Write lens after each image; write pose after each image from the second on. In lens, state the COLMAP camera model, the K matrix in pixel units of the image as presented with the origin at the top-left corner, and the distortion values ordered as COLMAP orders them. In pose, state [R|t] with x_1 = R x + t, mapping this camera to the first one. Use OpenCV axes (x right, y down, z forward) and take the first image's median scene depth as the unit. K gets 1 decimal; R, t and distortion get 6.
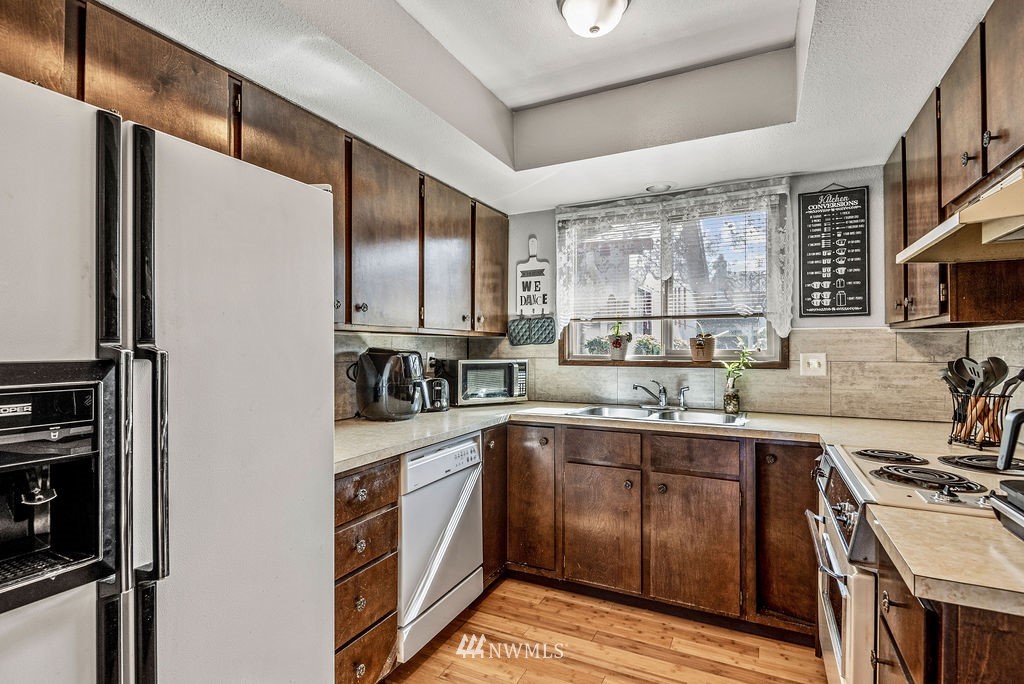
lens RADIAL K [[519.7, 0, 497.4], [0, 519.7, 342.1], [0, 0, 1]] dist [0.017307, -0.016471]
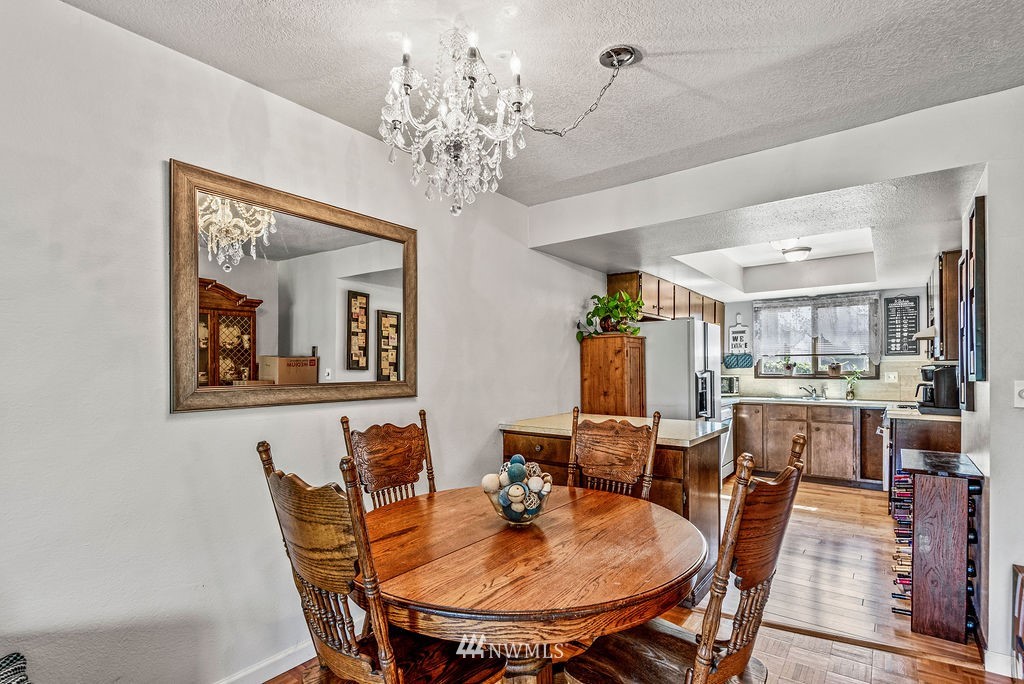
lens RADIAL K [[519.7, 0, 489.4], [0, 519.7, 367.7], [0, 0, 1]] dist [0.017307, -0.016471]
pose [[0.982420, -0.001606, -0.186680, -0.639160], [0.002663, 0.999982, 0.005412, -0.013697], [0.186668, -0.005814, 0.982406, -1.460403]]
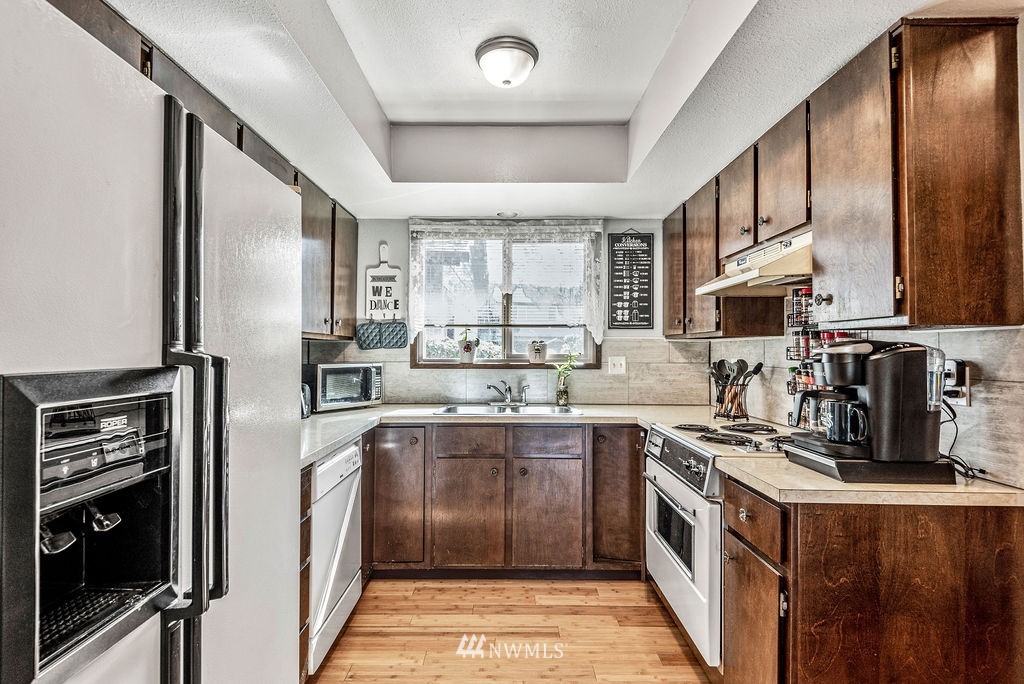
lens RADIAL K [[519.7, 0, 512.9], [0, 519.7, 340.9], [0, 0, 1]] dist [0.017307, -0.016471]
pose [[0.888877, 0.012390, 0.457978, -0.222994], [-0.008423, 0.999907, -0.010703, -0.002152], [-0.458068, 0.005656, 0.888899, -0.032955]]
